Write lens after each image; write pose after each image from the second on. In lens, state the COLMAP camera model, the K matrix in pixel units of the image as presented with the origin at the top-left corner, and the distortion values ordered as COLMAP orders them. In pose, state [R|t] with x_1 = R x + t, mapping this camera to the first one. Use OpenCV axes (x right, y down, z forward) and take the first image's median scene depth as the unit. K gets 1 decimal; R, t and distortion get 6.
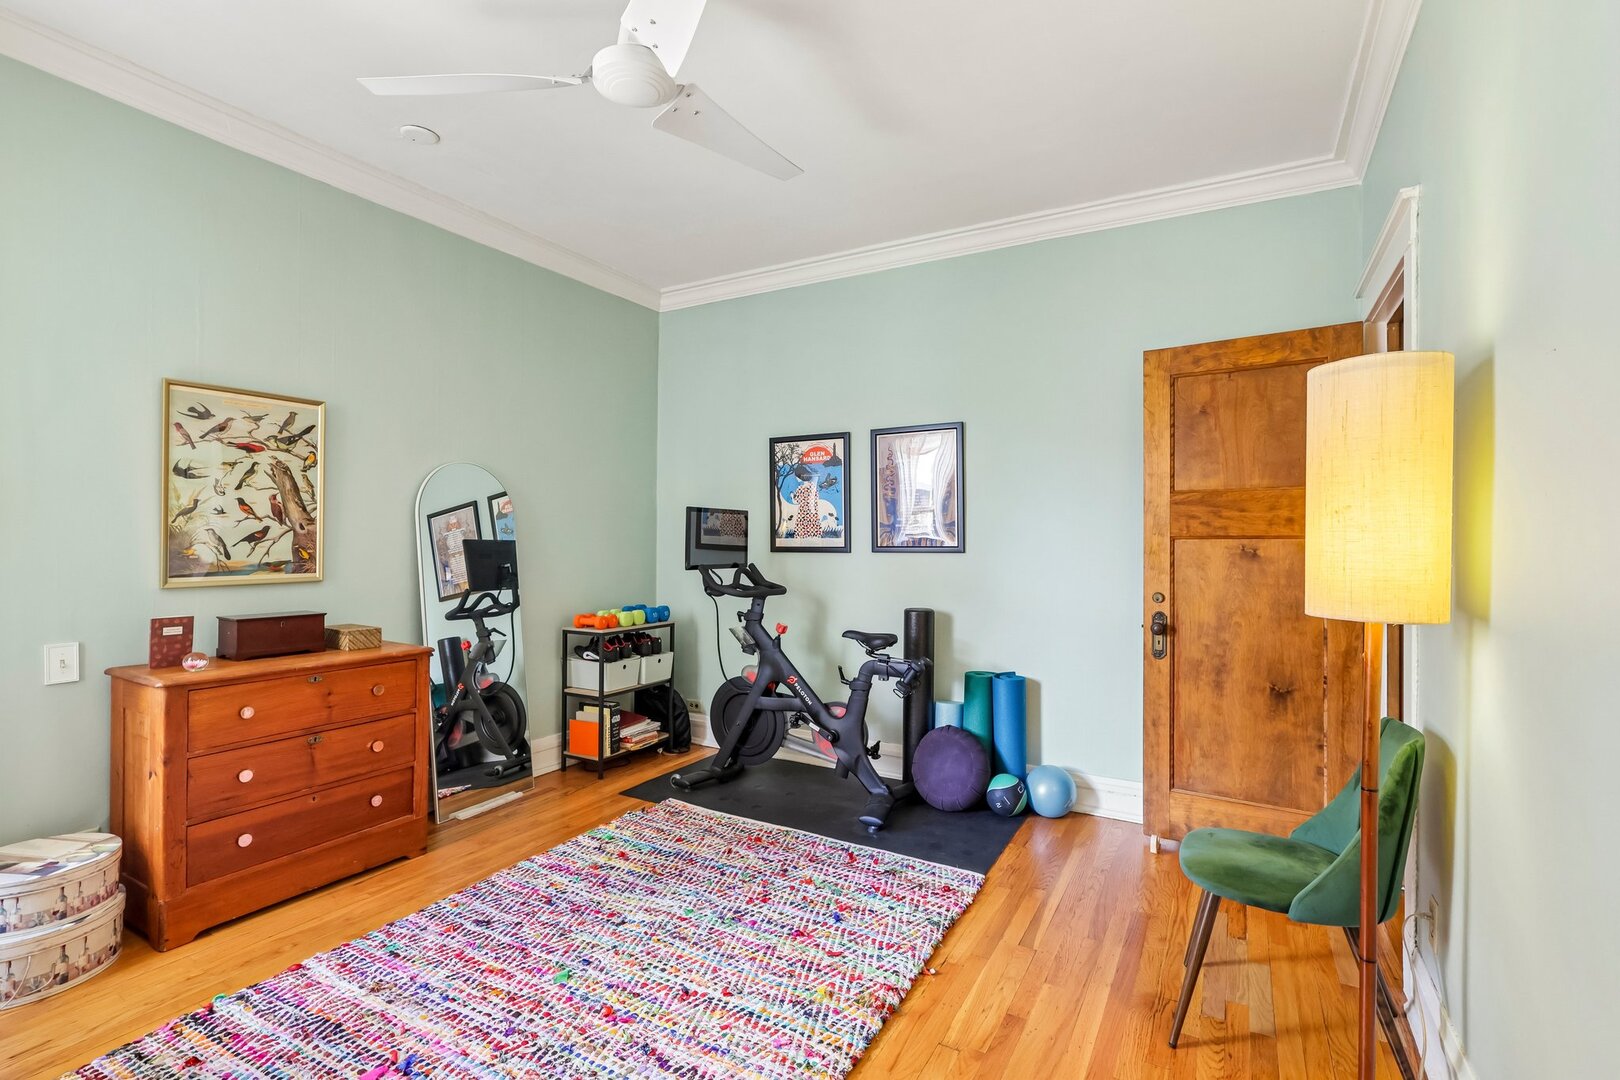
lens RADIAL K [[756.1, 0, 803.3], [0, 756.1, 541.6], [0, 0, 1]] dist [0.003759, 0.000947]
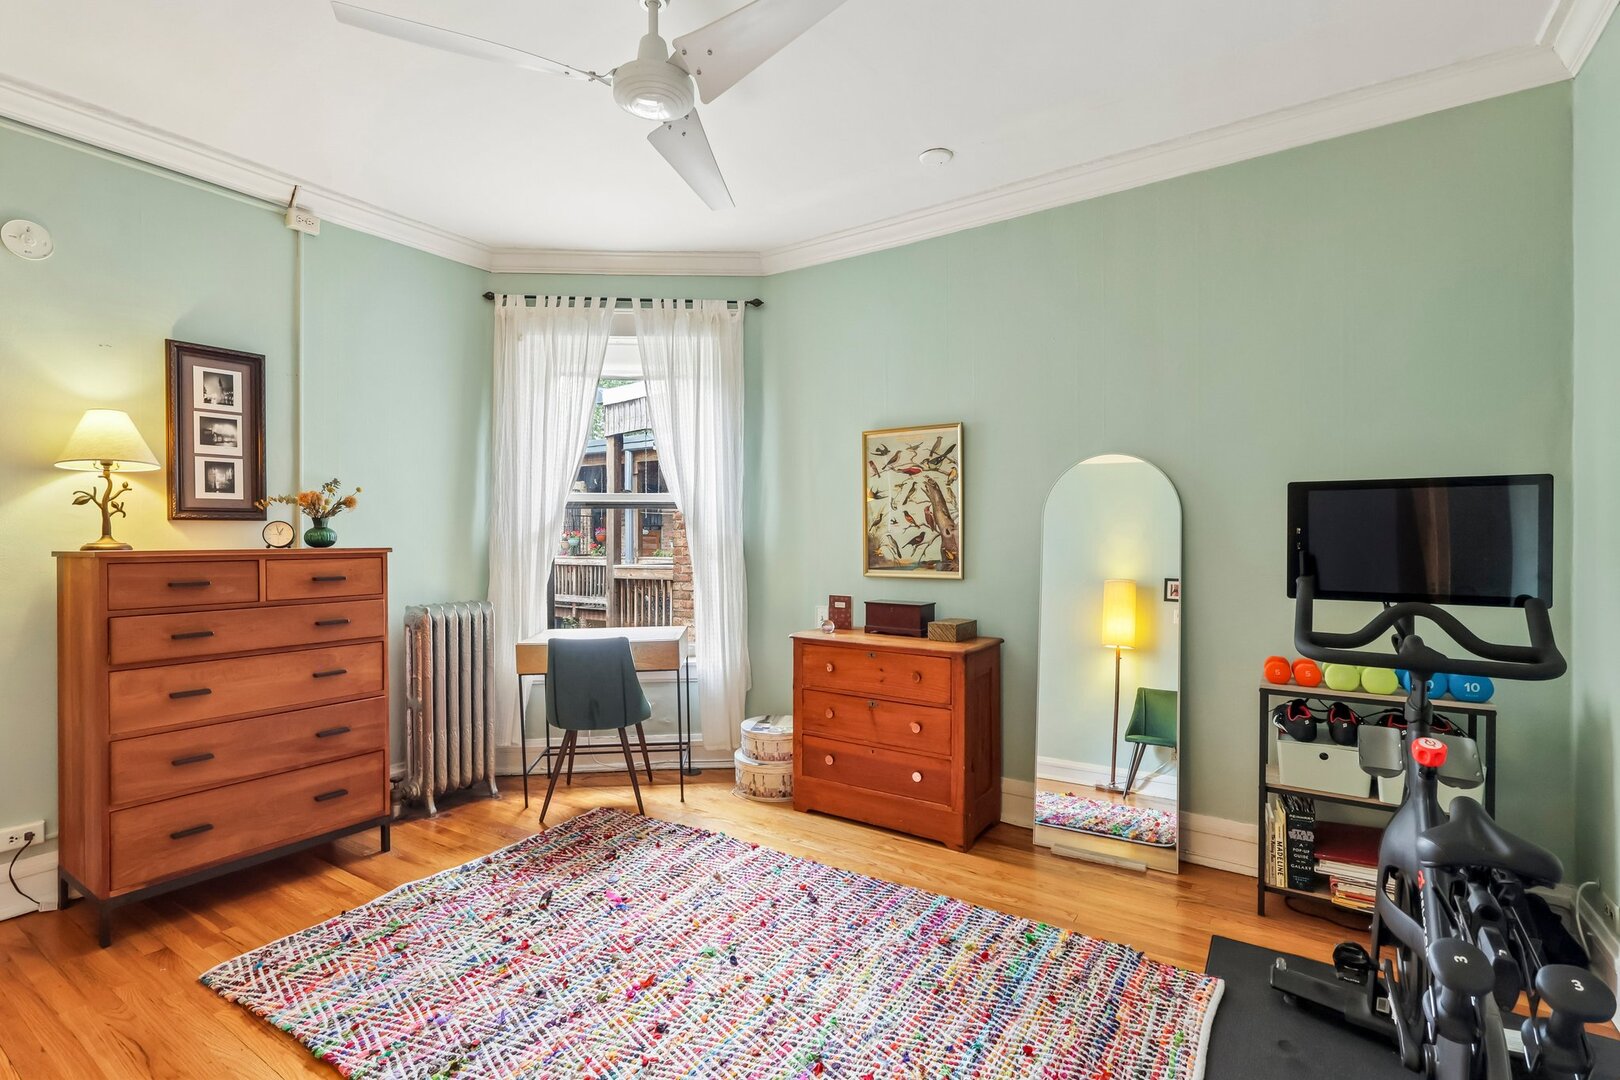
lens RADIAL K [[756.1, 0, 804.2], [0, 756.1, 538.6], [0, 0, 1]] dist [0.003759, 0.000947]
pose [[-0.069478, -0.005211, -0.997570, 0.556993], [-0.002578, 0.999984, -0.005044, -0.002994], [0.997580, 0.002222, -0.069490, 0.901918]]
